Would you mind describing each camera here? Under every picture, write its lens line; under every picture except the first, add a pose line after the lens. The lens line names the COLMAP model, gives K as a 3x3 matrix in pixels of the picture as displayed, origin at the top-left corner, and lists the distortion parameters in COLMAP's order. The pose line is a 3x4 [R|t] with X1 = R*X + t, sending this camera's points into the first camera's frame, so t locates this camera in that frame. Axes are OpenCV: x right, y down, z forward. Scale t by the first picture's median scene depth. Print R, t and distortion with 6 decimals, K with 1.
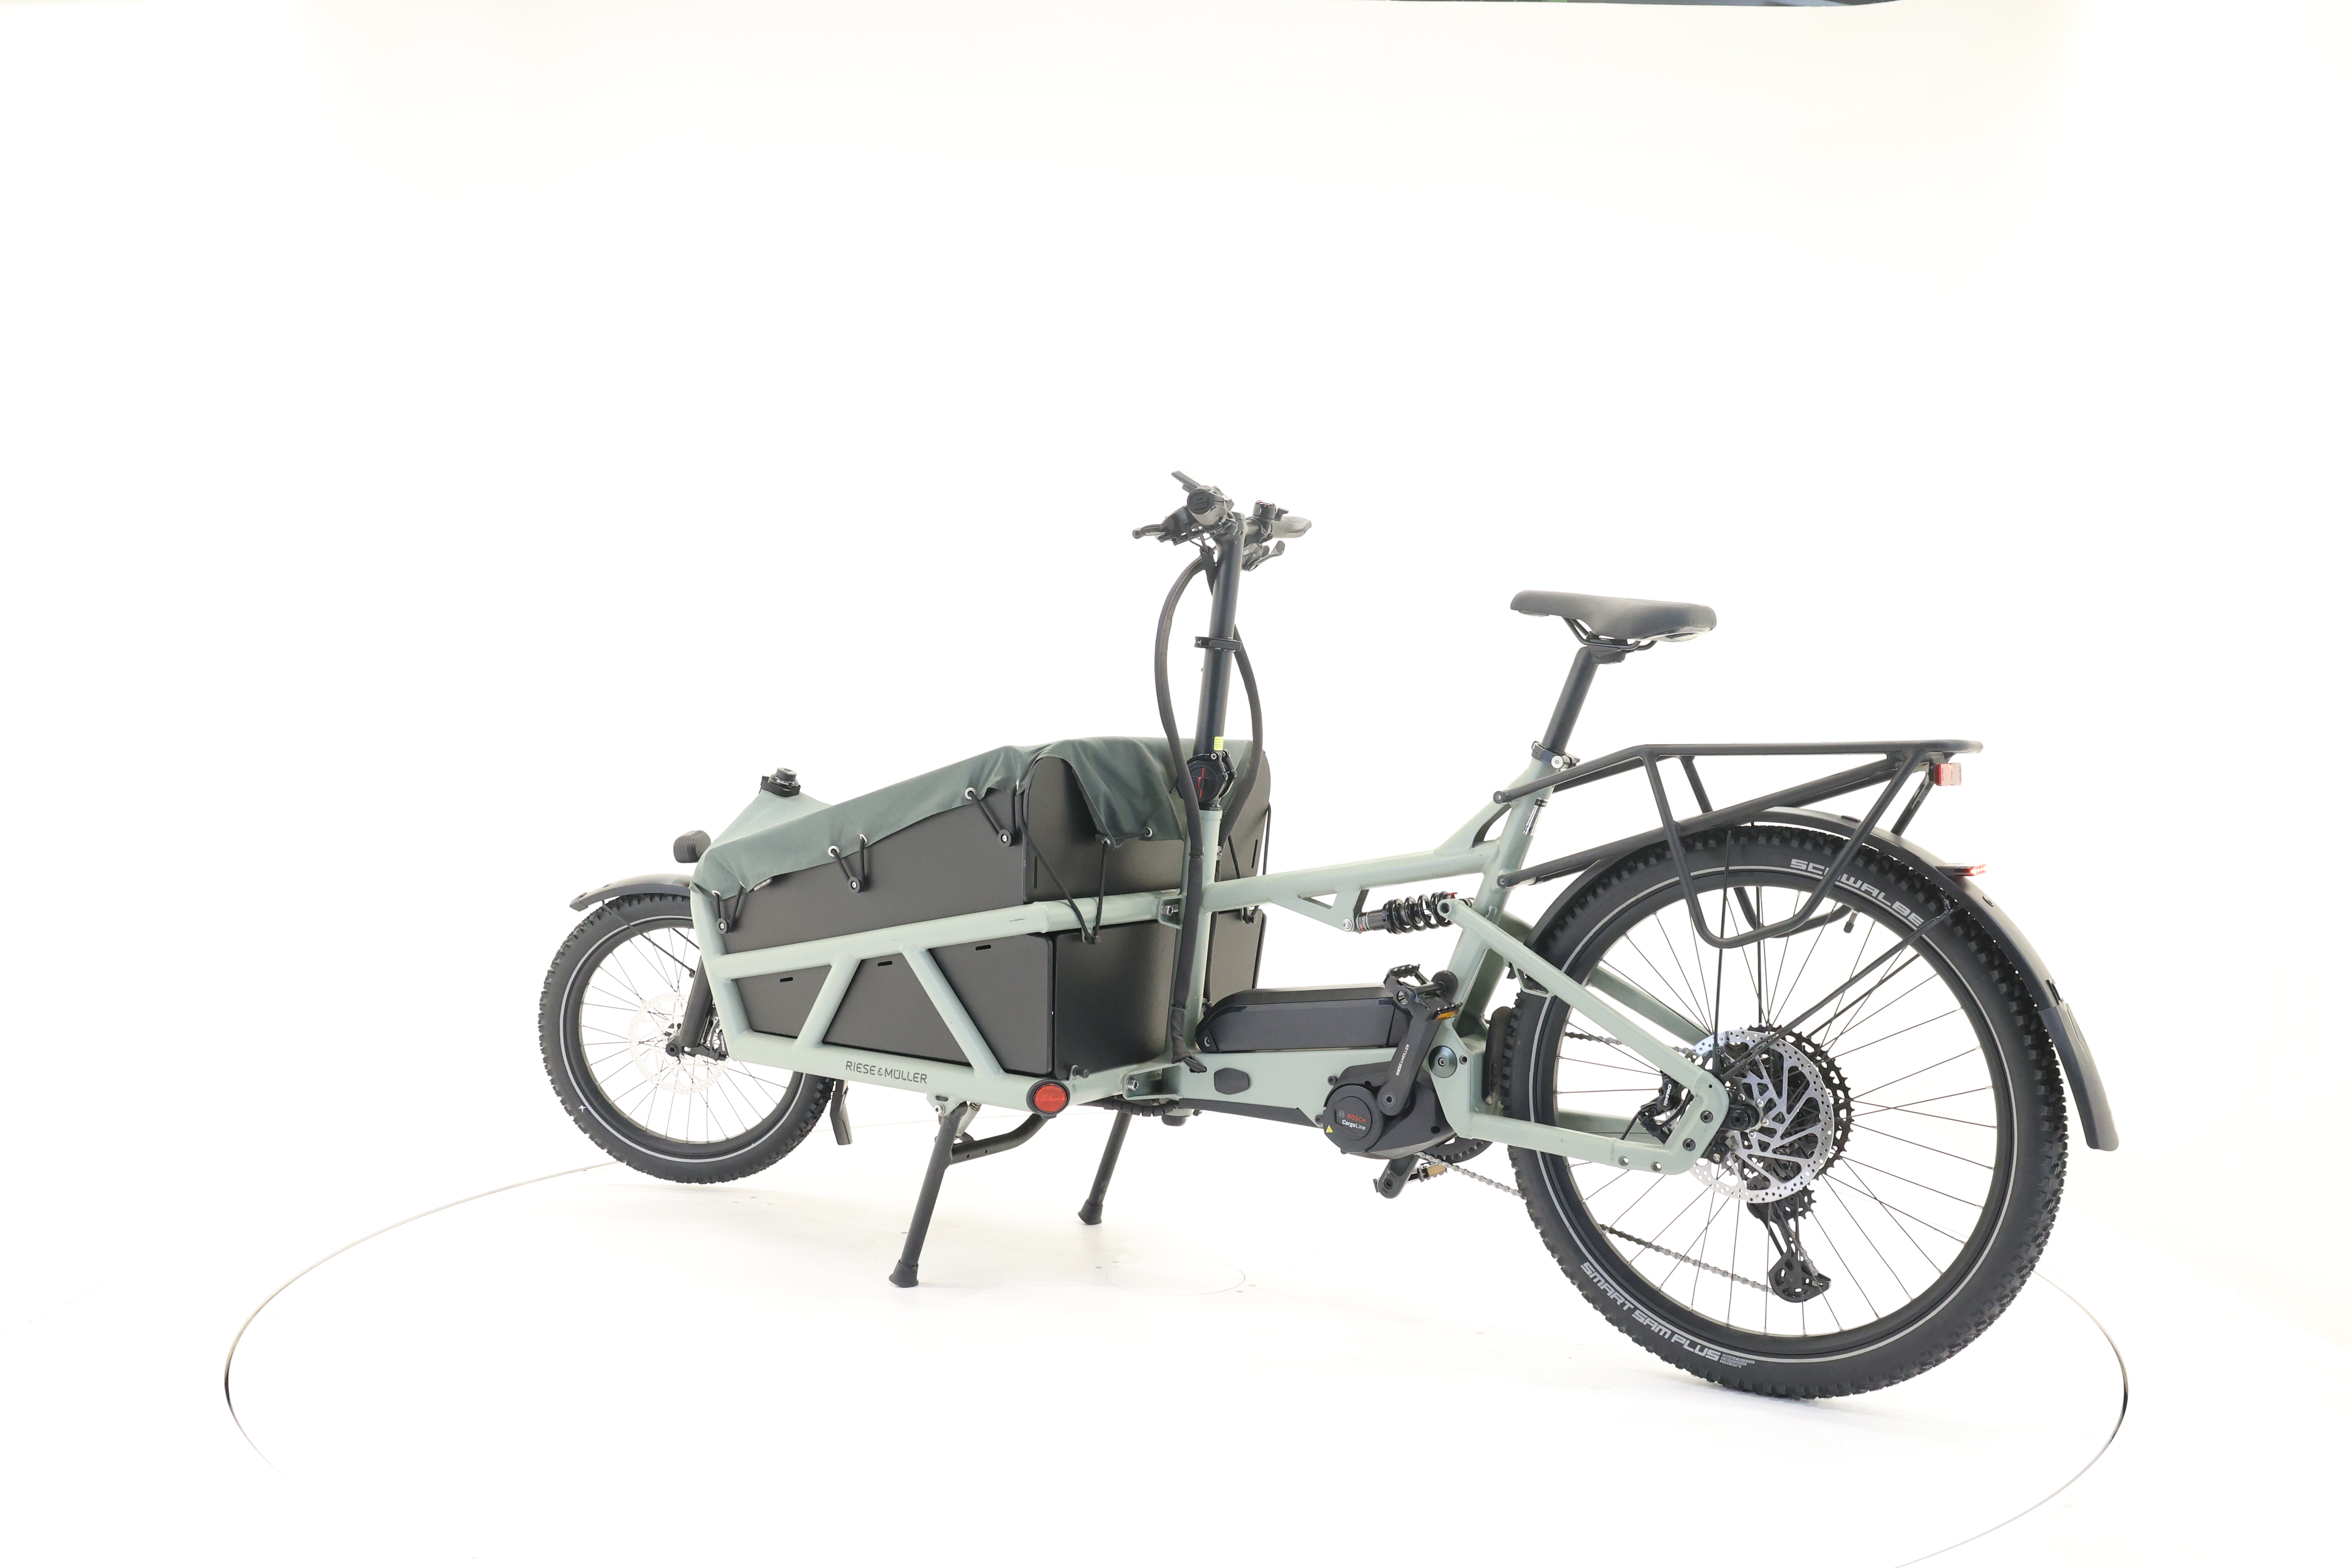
lens RADIAL K [[2065.5, 0, 1170.1], [0, 2065.5, 779.8], [0, 0, 1]] dist [-0.029246, 0.036847]
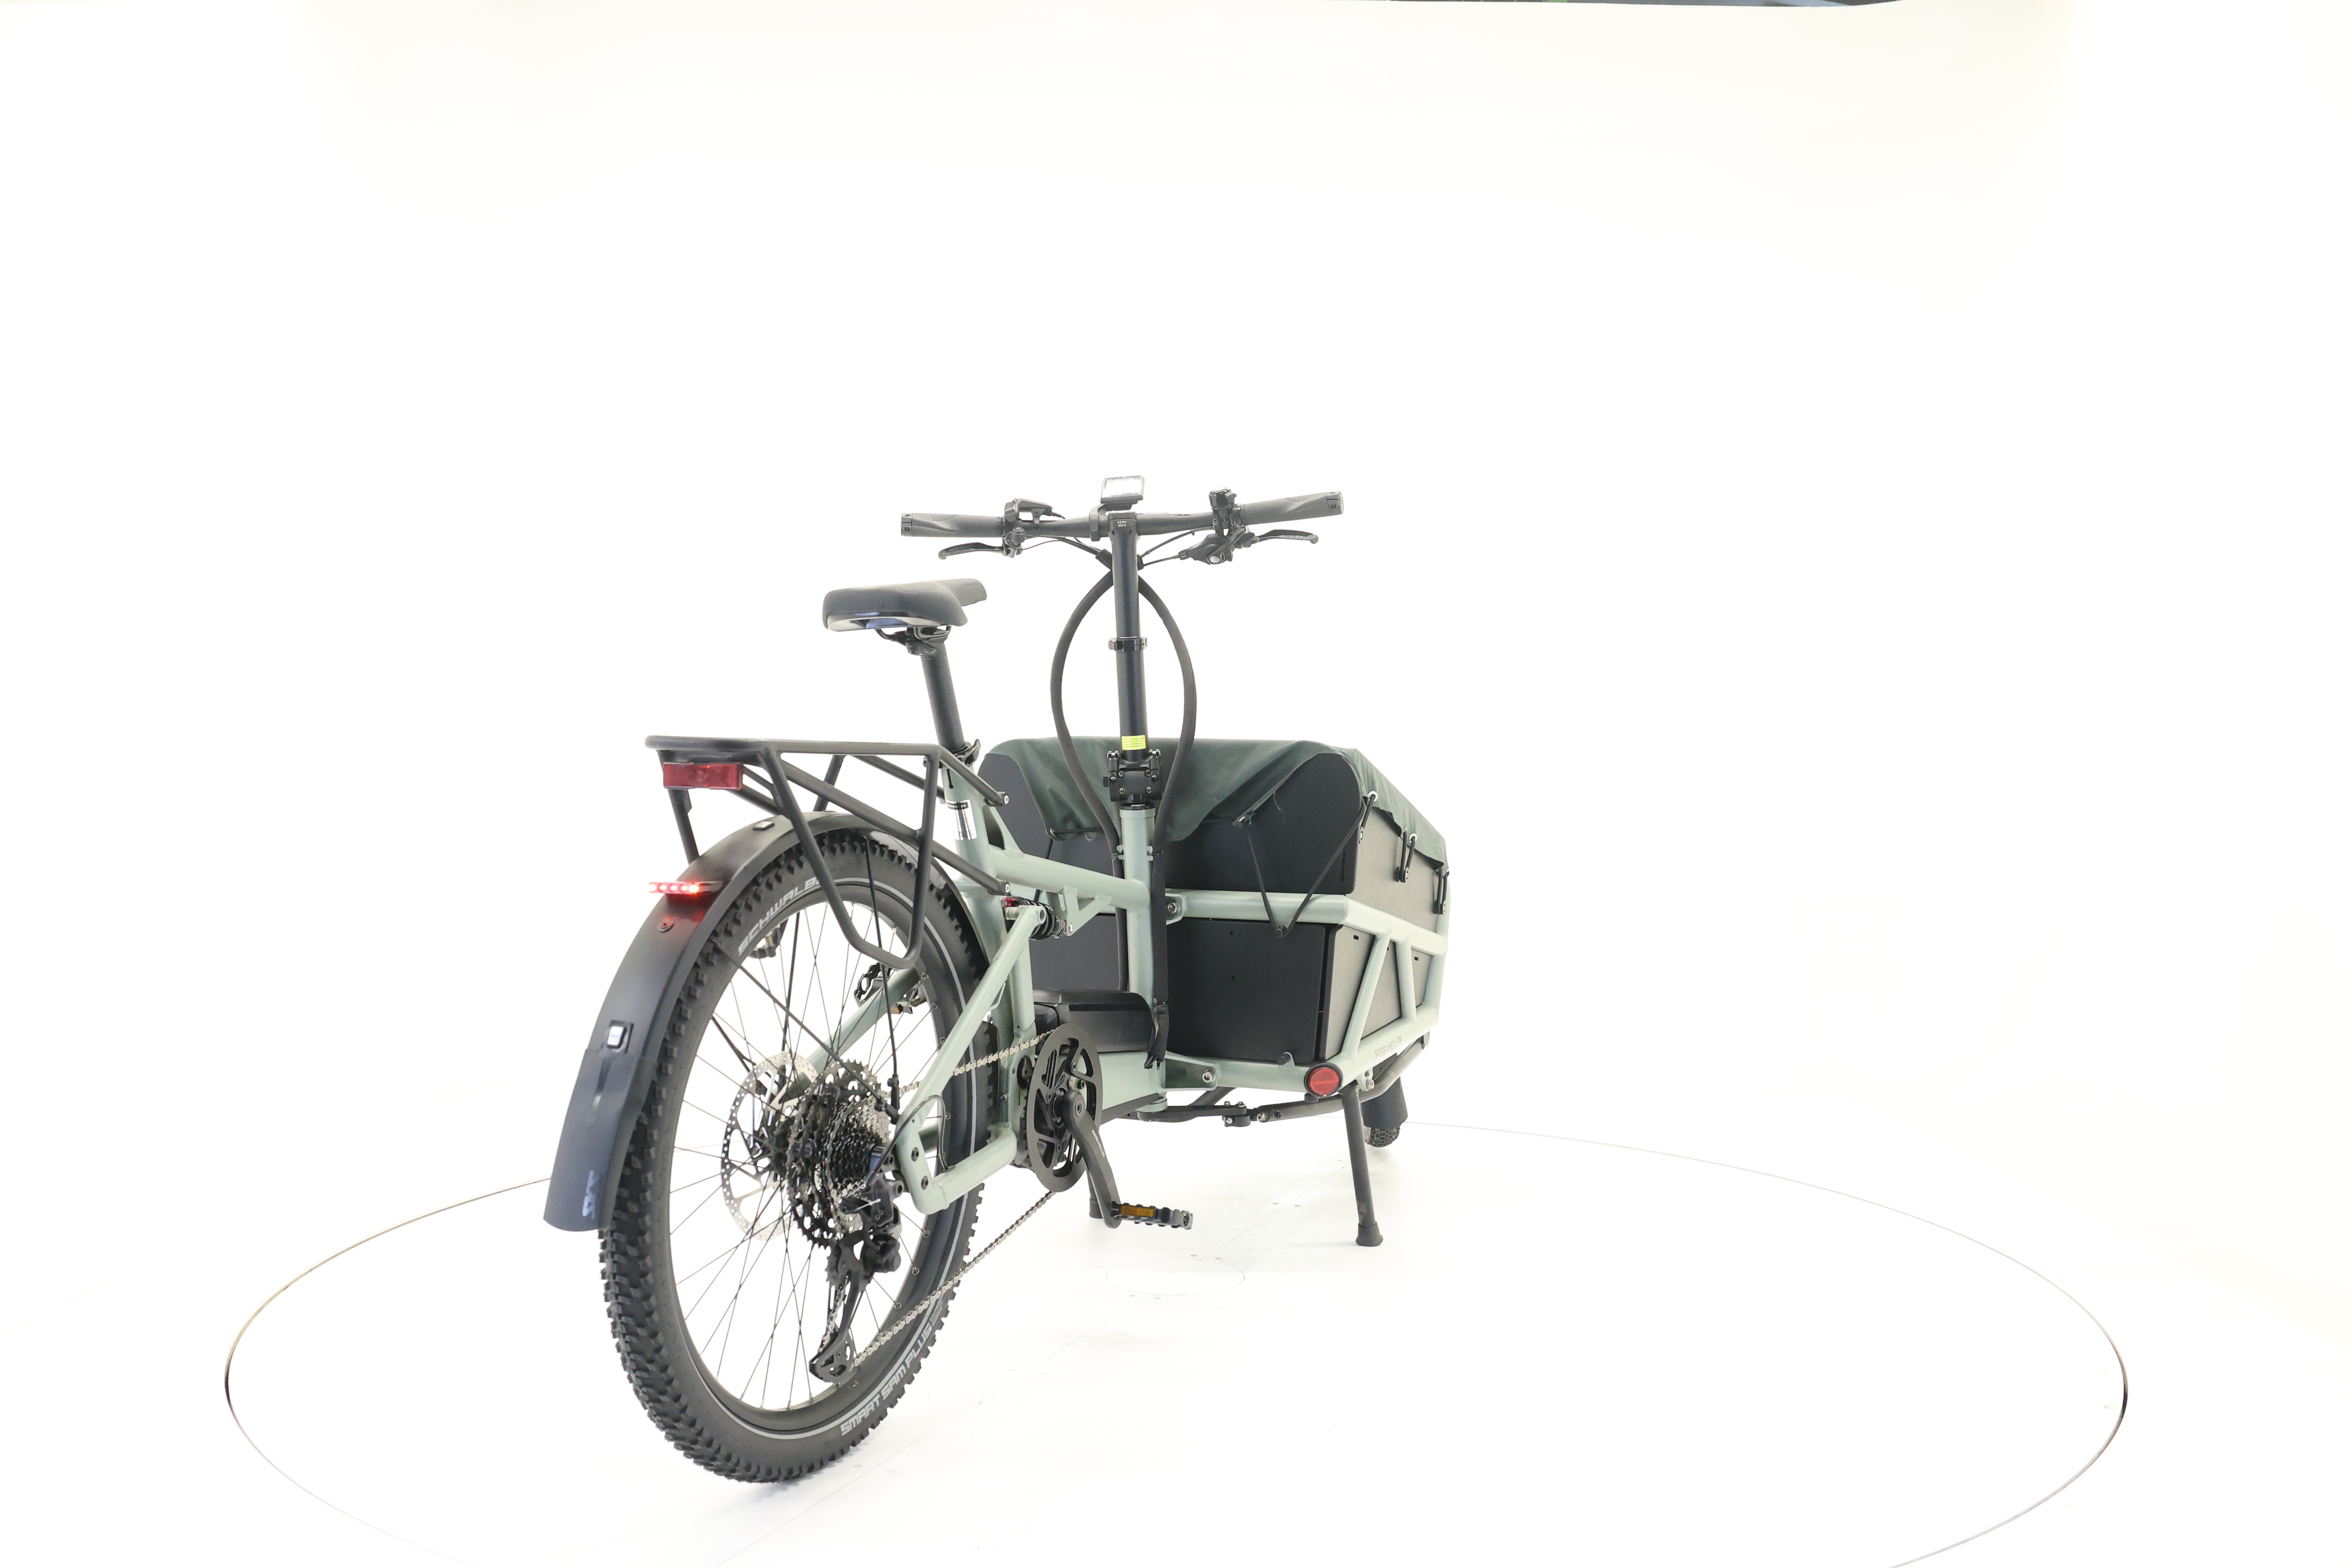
lens RADIAL K [[2065.5, 0, 1183.7], [0, 2065.5, 785.3], [0, 0, 1]] dist [-0.029246, 0.036847]
pose [[0.199393, 0.020799, -0.979699, 1.066742], [-0.024977, 0.999558, 0.016137, -0.014811], [0.979601, 0.021253, 0.199824, 0.870249]]
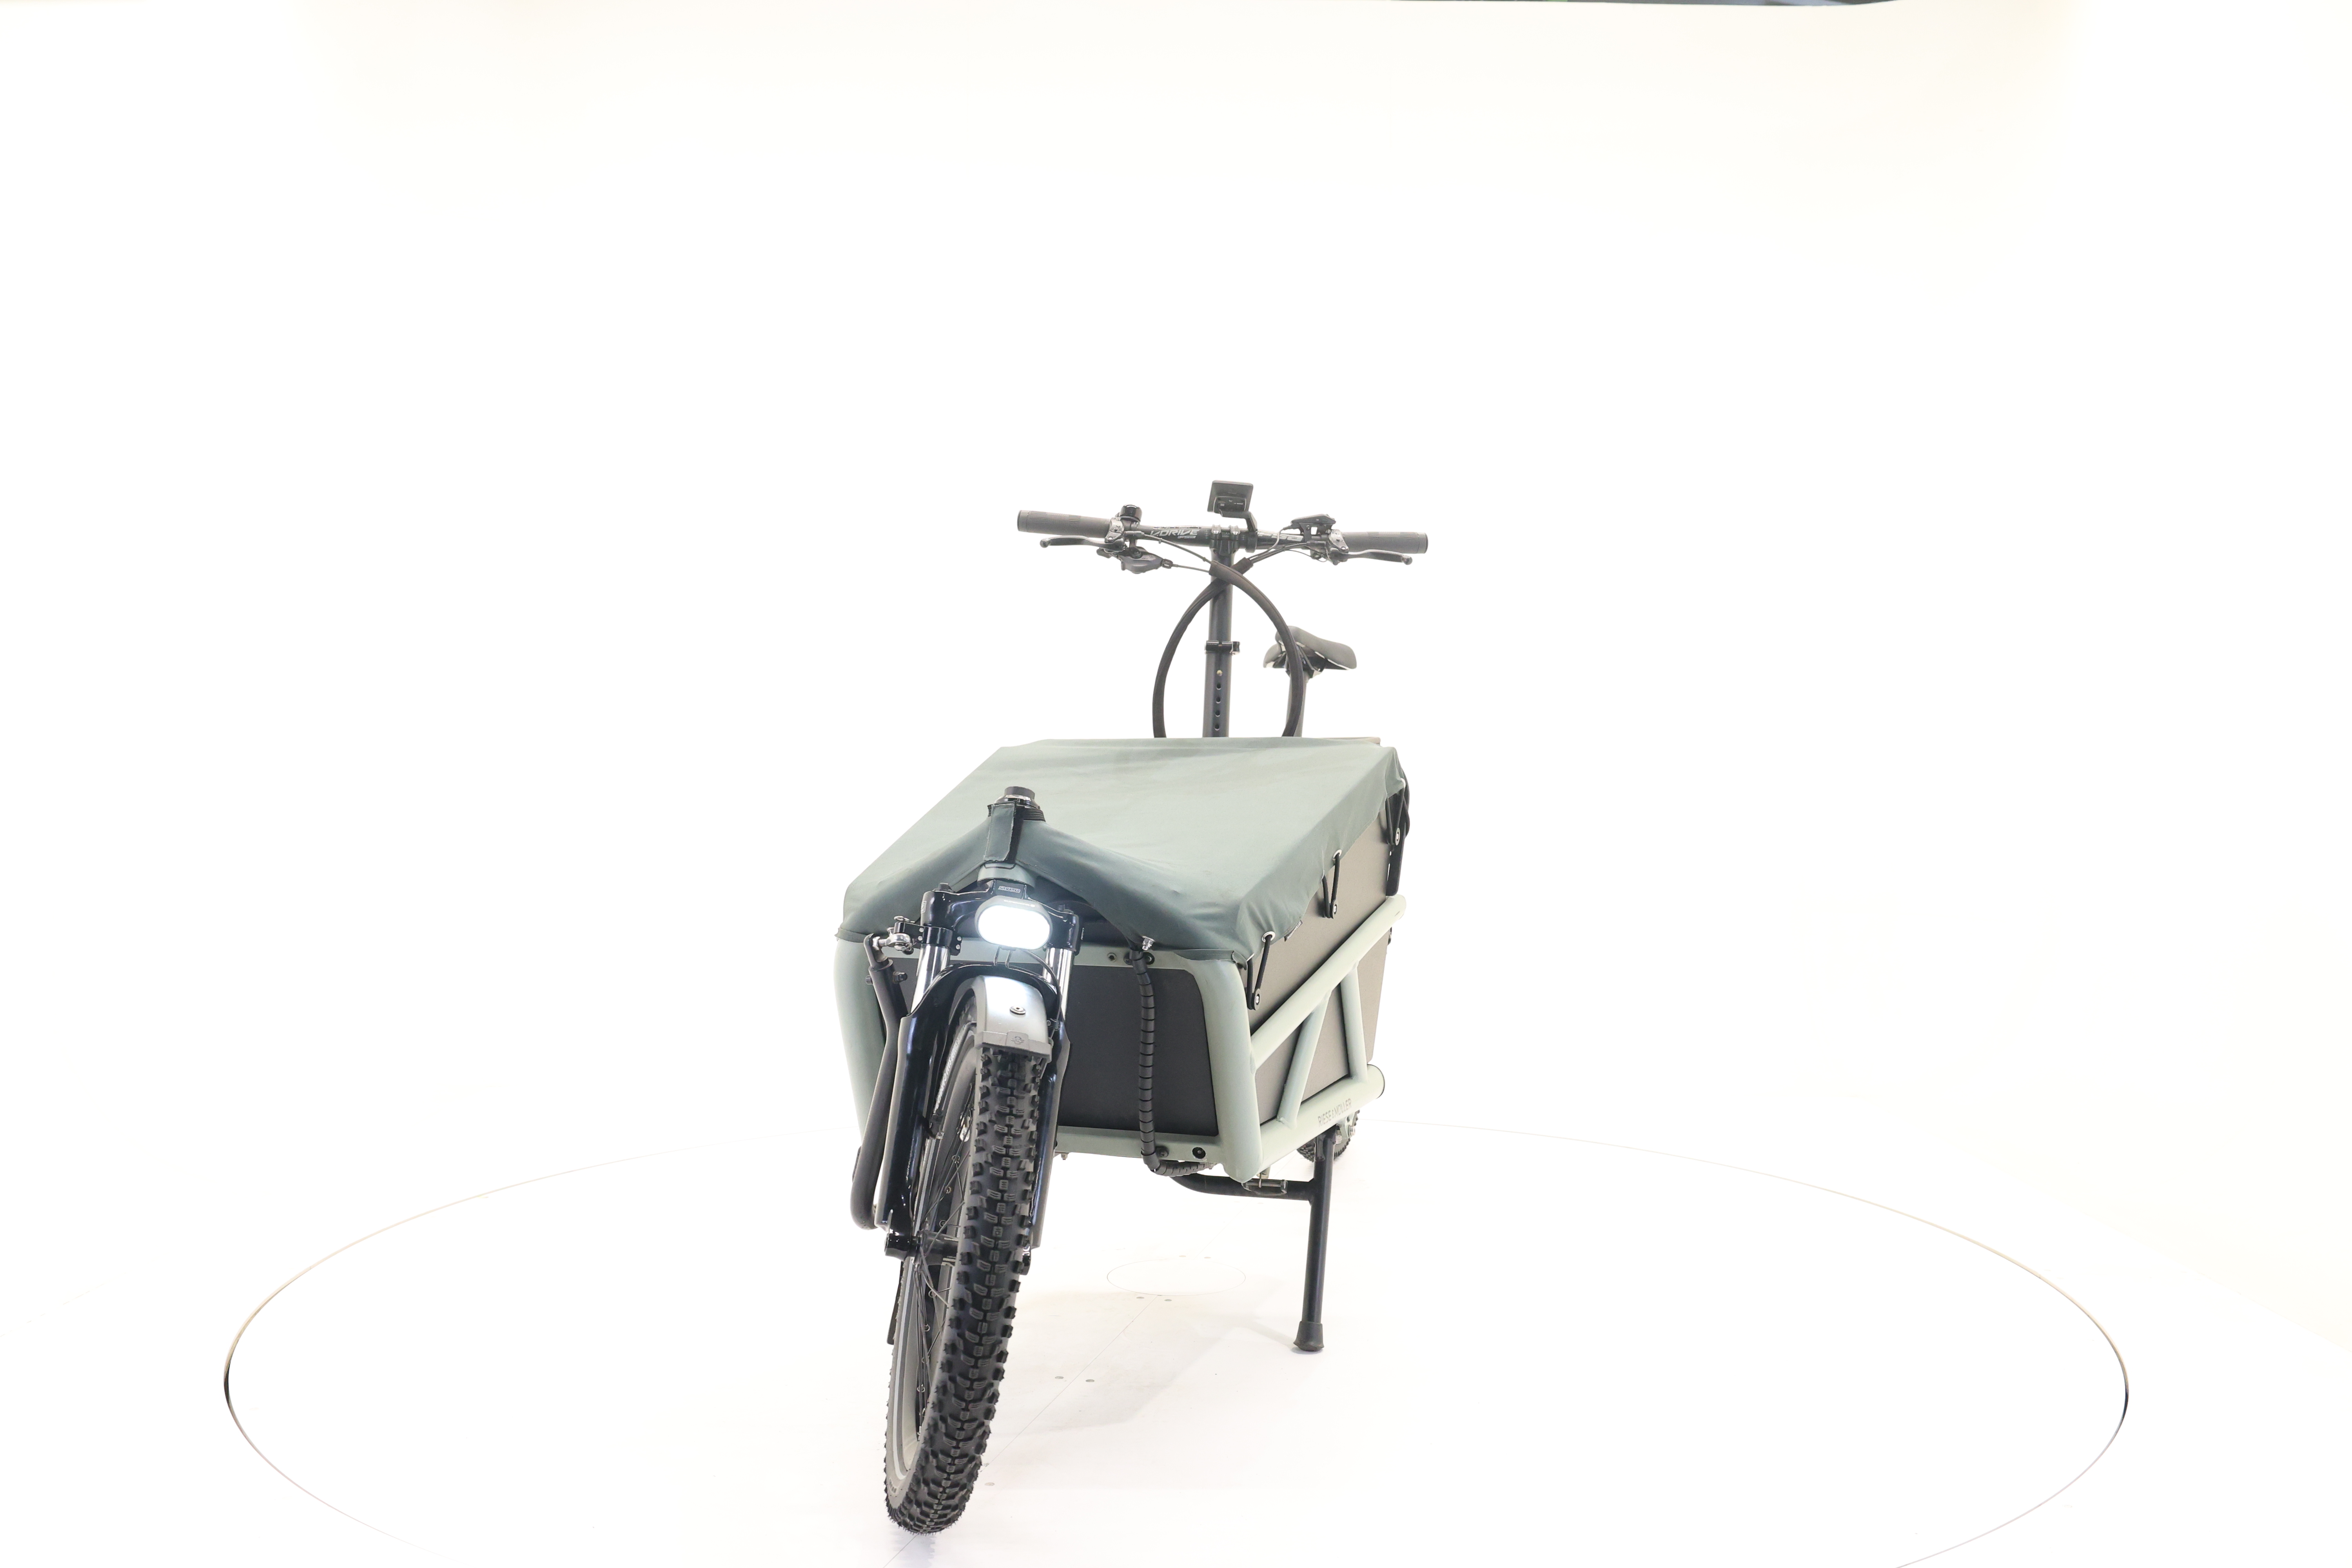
lens RADIAL K [[2065.5, 0, 1175.5], [0, 2065.5, 773.5], [0, 0, 1]] dist [-0.029246, 0.036847]
pose [[-0.316982, -0.024018, 0.948127, -1.022067], [0.014619, 0.999437, 0.030206, -0.036052], [-0.948319, 0.023435, -0.316453, 1.428203]]
